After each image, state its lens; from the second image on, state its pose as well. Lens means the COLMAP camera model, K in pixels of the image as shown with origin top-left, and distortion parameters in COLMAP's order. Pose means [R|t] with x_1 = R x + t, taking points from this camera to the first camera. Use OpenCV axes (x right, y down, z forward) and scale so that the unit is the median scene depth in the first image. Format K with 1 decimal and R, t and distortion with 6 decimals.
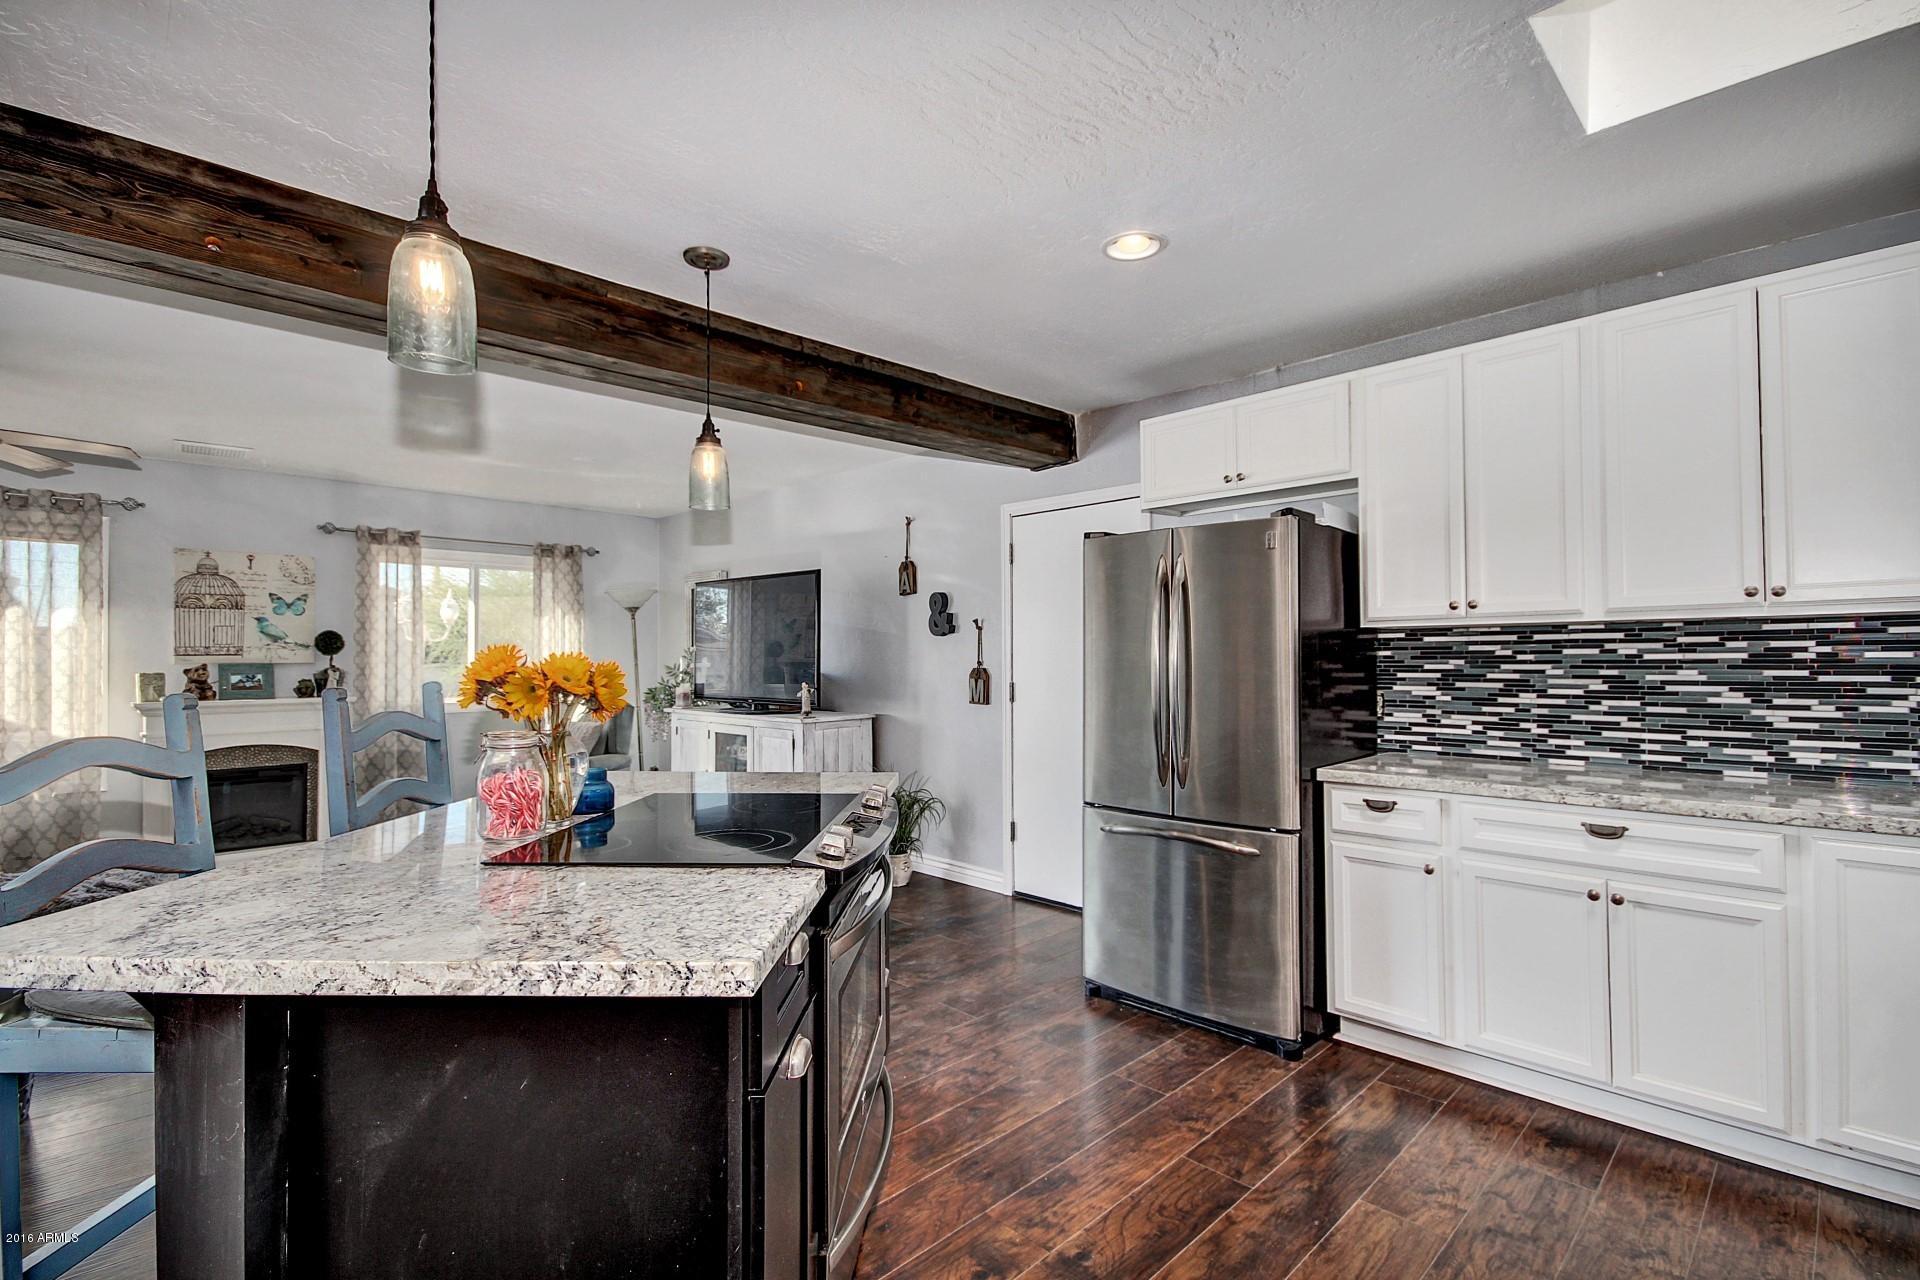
lens RADIAL K [[884.8, 0, 963.6], [0, 884.8, 642.7], [0, 0, 1]] dist [0.009844, -0.013731]
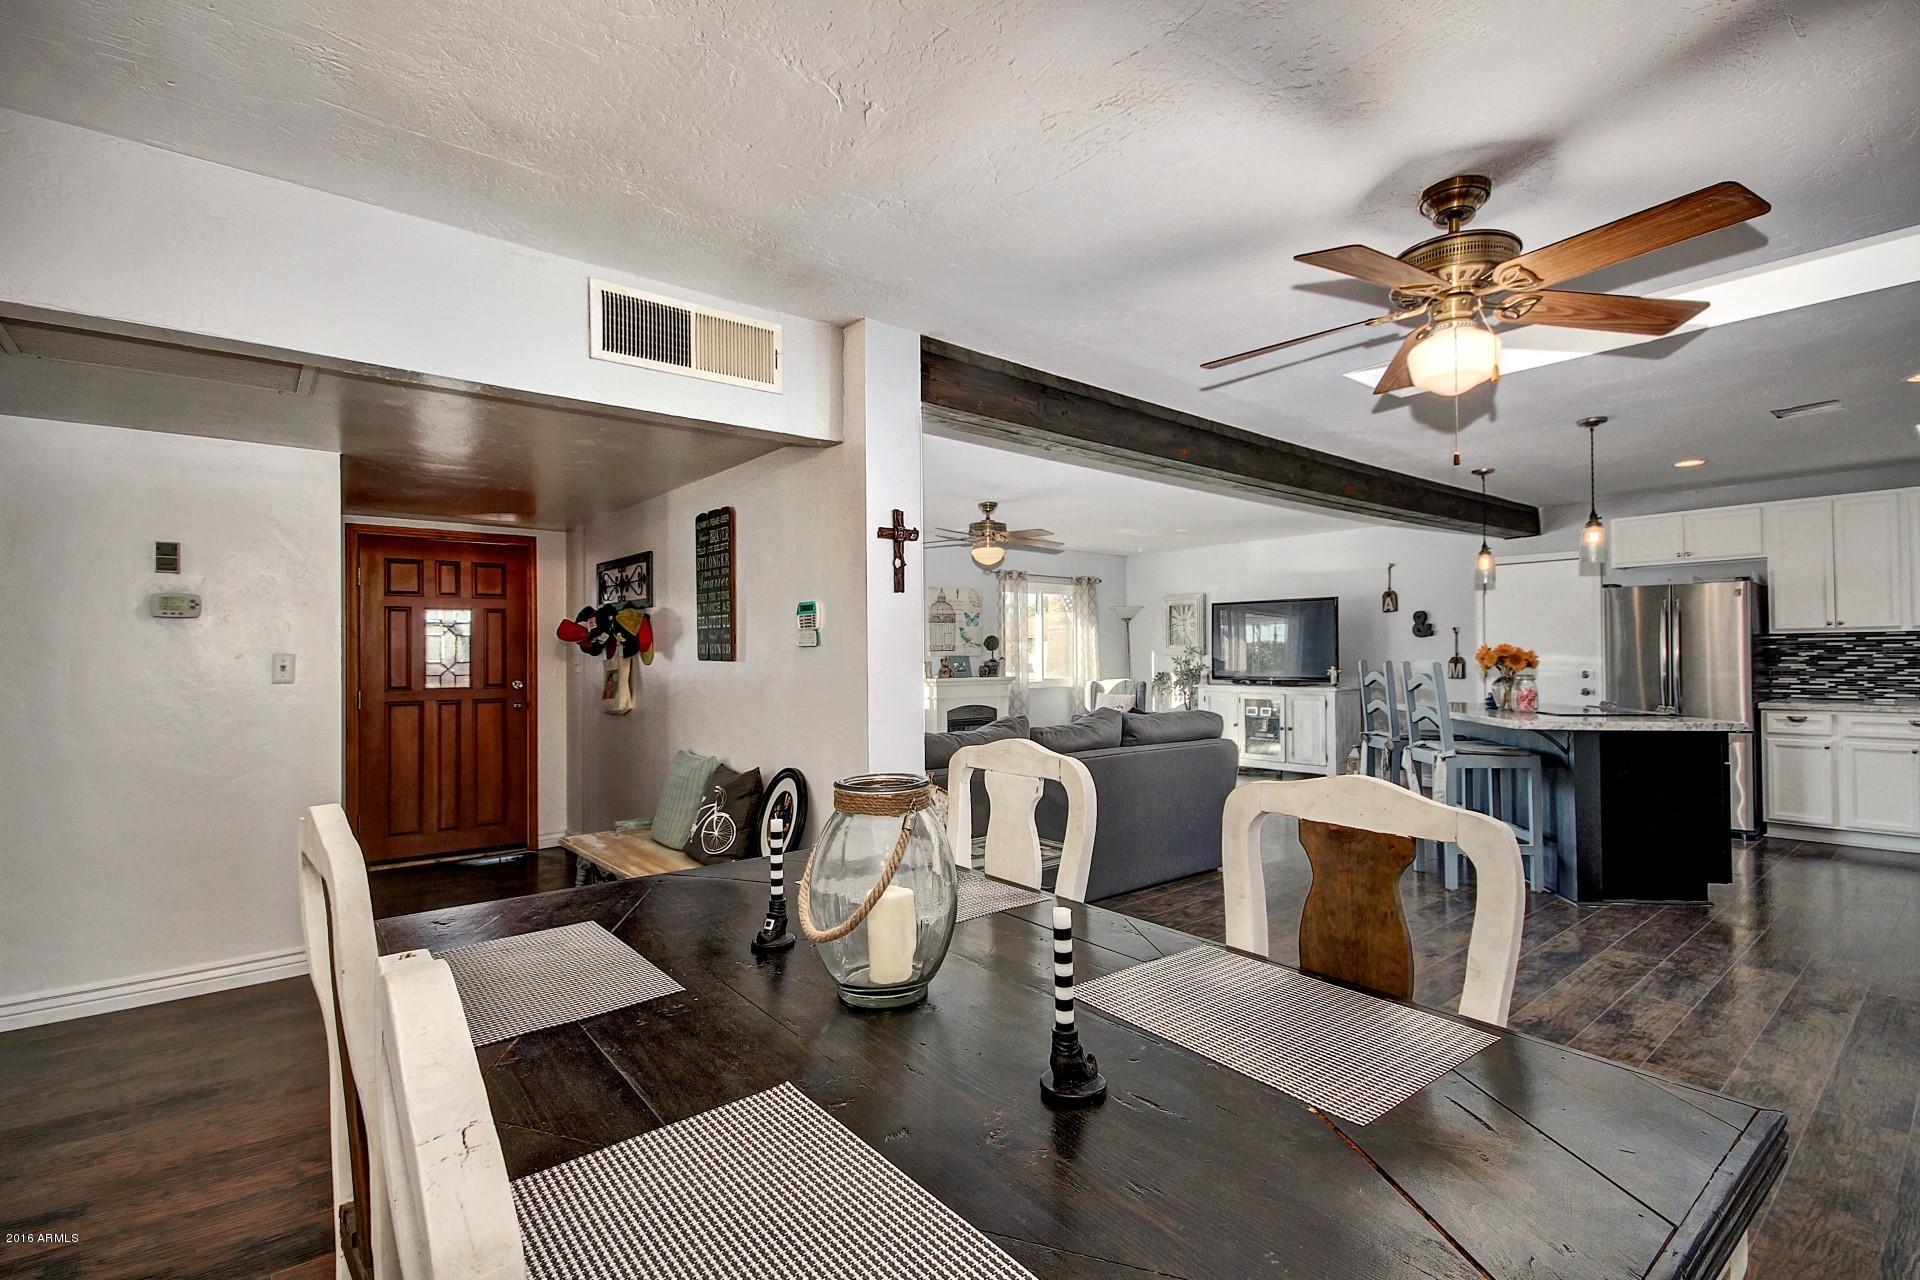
lens RADIAL K [[884.8, 0, 963.6], [0, 884.8, 642.7], [0, 0, 1]] dist [0.009844, -0.013731]
pose [[0.995681, -0.004042, -0.092750, -1.203162], [0.004434, 0.999982, 0.004018, -0.013770], [0.092732, -0.004412, 0.995681, -1.172590]]
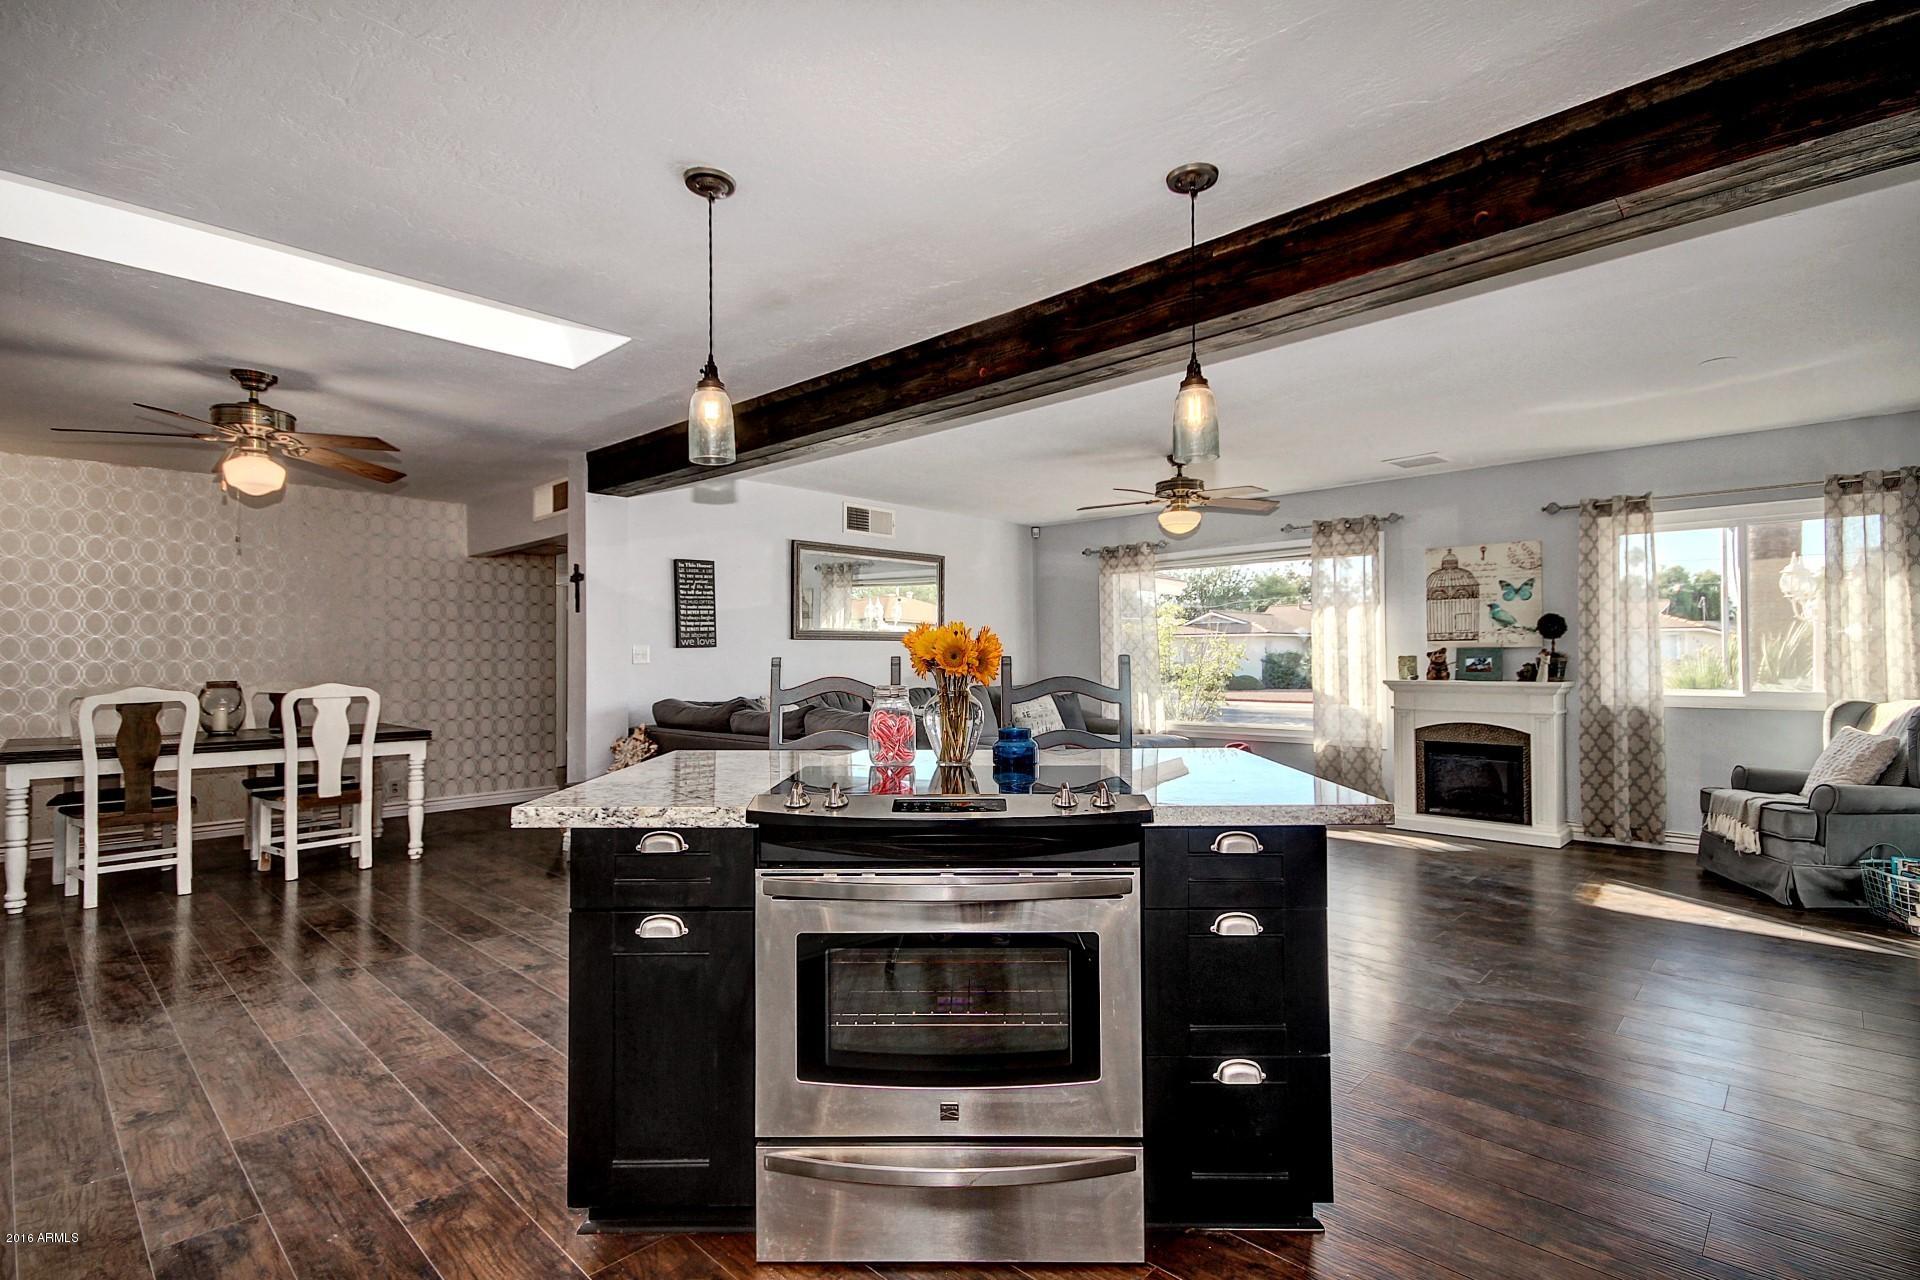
lens RADIAL K [[912.7, 0, 960.0], [0, 912.7, 640.0], [0, 0, 1]] dist [-0.003774, -0.001166]
pose [[0.030303, -0.017207, -0.999393, 0.516876], [0.023828, 0.999580, -0.016488, 0.032067], [0.999257, -0.023314, 0.030701, 0.620094]]
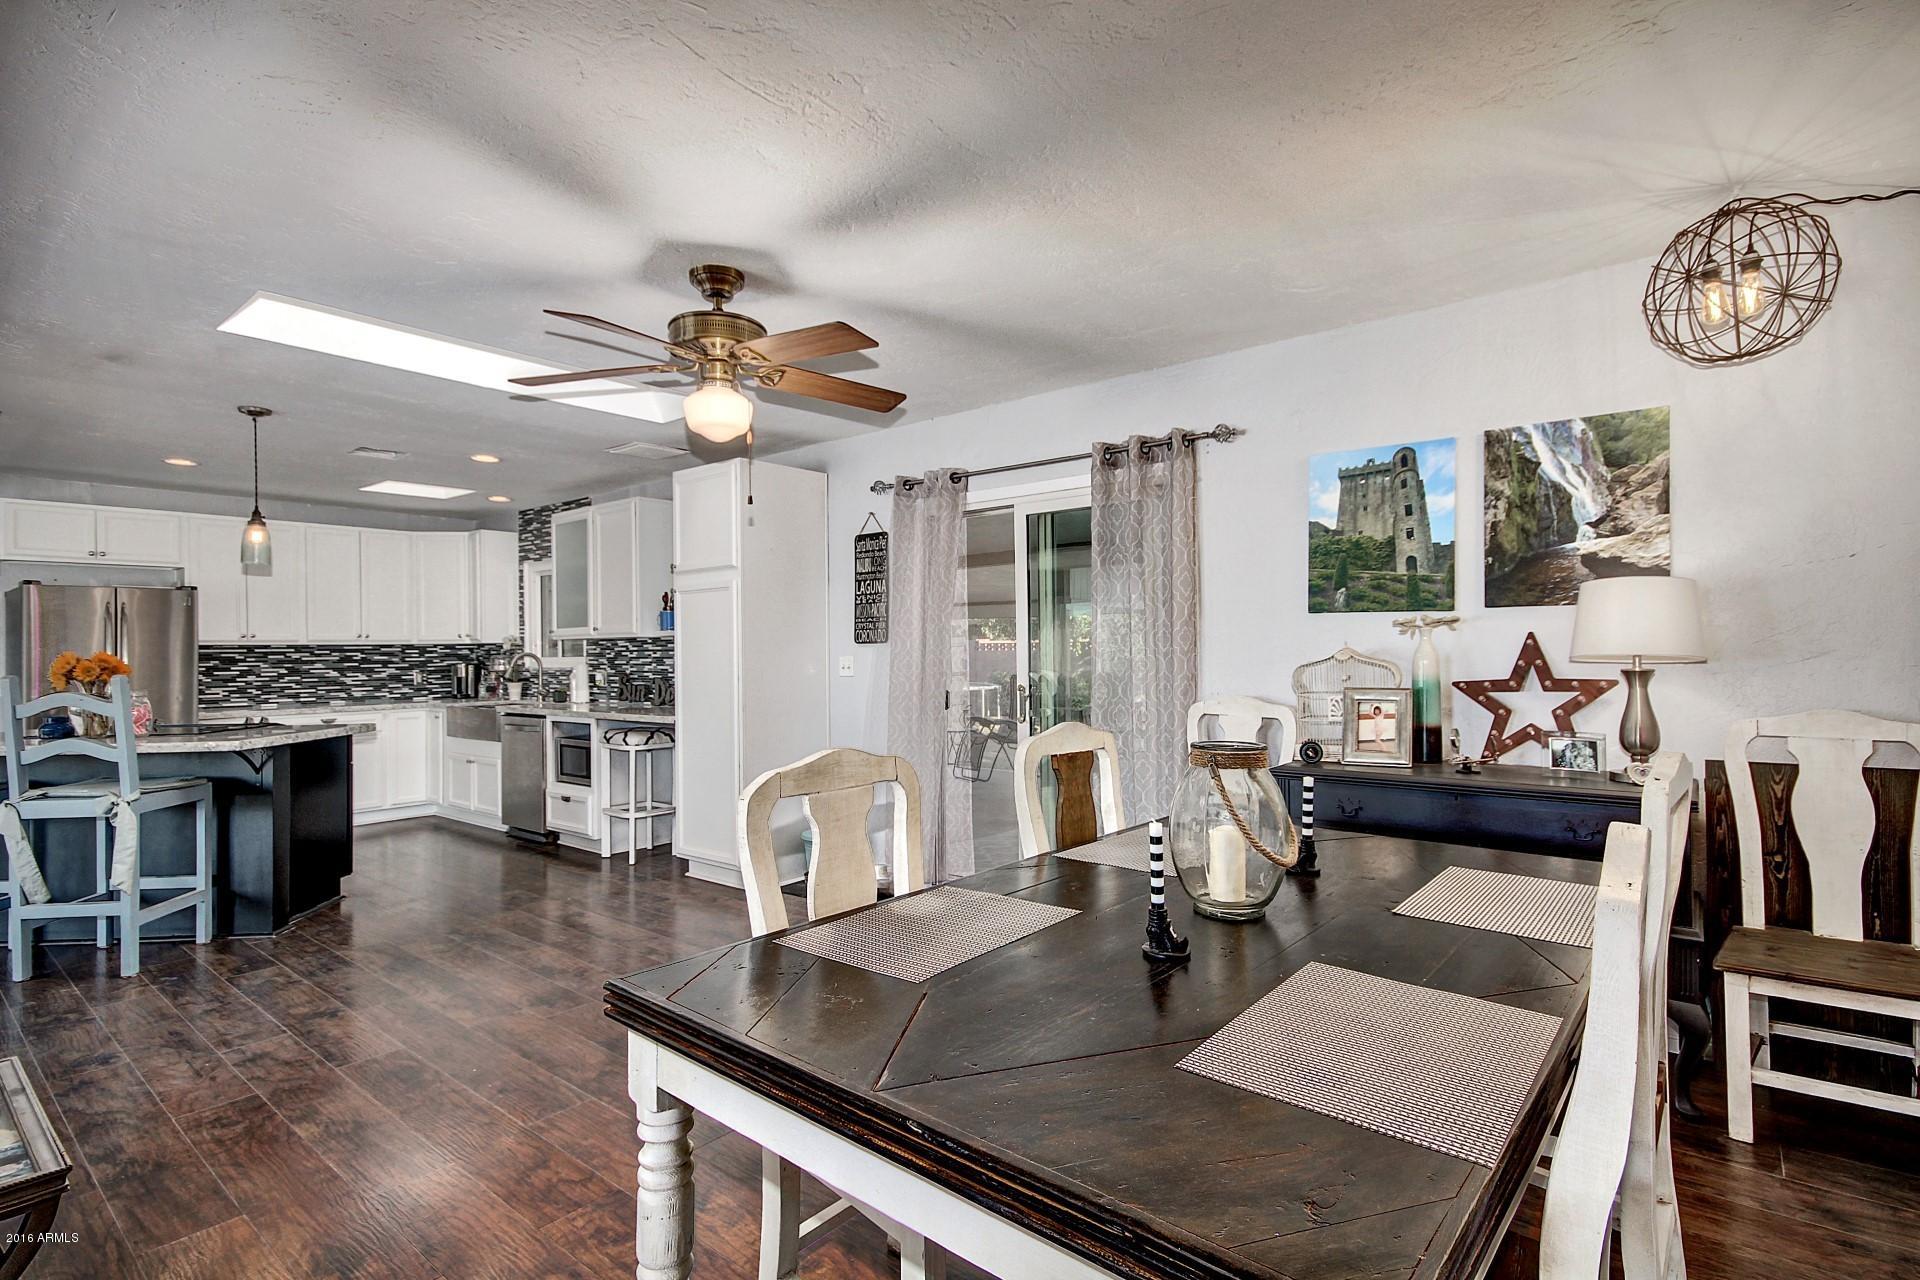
lens RADIAL K [[918.5, 0, 966.6], [0, 918.5, 649.8], [0, 0, 1]] dist [-0.000416, -0.000243]
pose [[-0.102400, 0.007107, 0.994718, -1.819151], [-0.002268, 0.999970, -0.007378, 0.005066], [-0.994741, -0.003011, -0.102381, -0.535962]]
